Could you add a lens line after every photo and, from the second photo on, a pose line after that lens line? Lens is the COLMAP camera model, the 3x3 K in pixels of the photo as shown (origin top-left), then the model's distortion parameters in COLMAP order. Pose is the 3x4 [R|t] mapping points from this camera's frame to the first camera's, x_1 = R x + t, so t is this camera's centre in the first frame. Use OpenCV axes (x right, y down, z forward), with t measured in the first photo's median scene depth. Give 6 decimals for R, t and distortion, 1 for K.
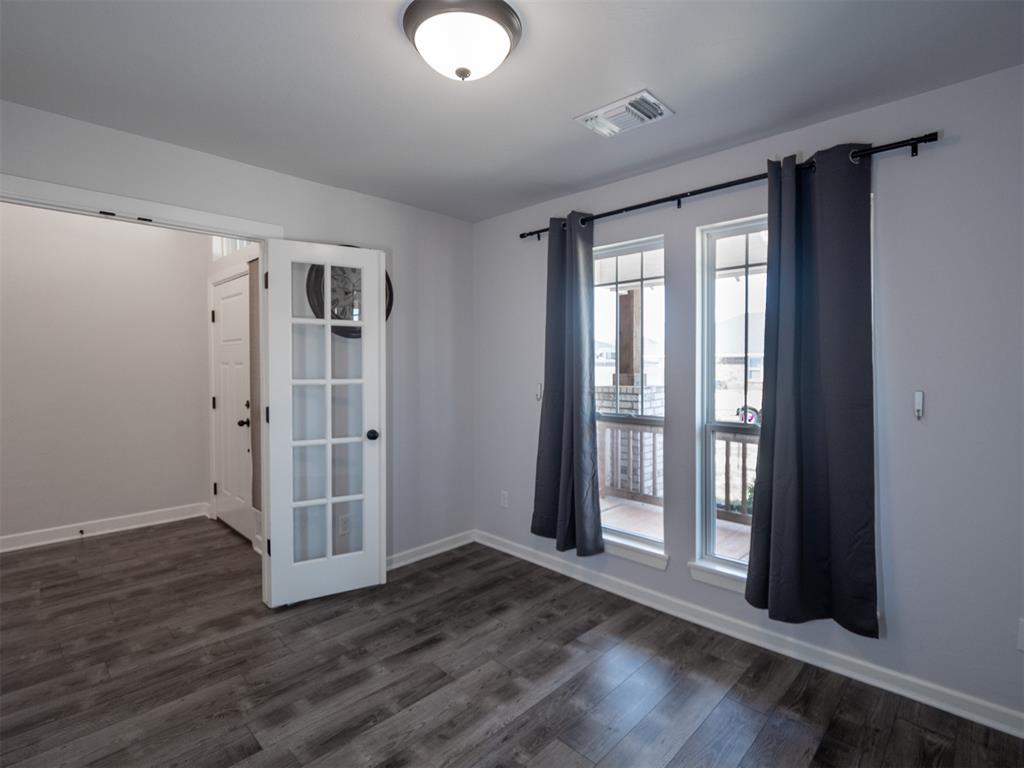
lens RADIAL K [[503.3, 0, 513.8], [0, 503.3, 376.9], [0, 0, 1]] dist [-0.000591, 0.000586]
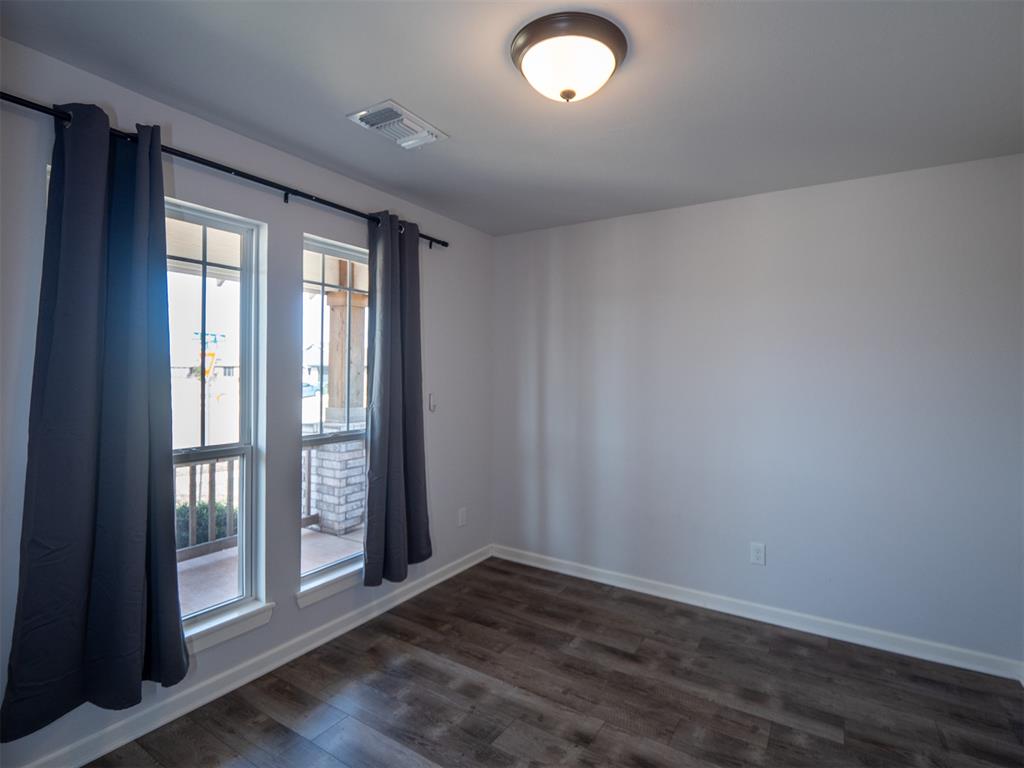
lens RADIAL K [[537.4, 0, 512.0], [0, 537.4, 384.0], [0, 0, 1]] dist [0.055166, 0.000113]
pose [[-0.191876, -0.022697, 0.981157, -0.756776], [0.010975, 0.999620, 0.025270, -0.038370], [-0.981358, 0.015616, -0.191554, 0.863083]]
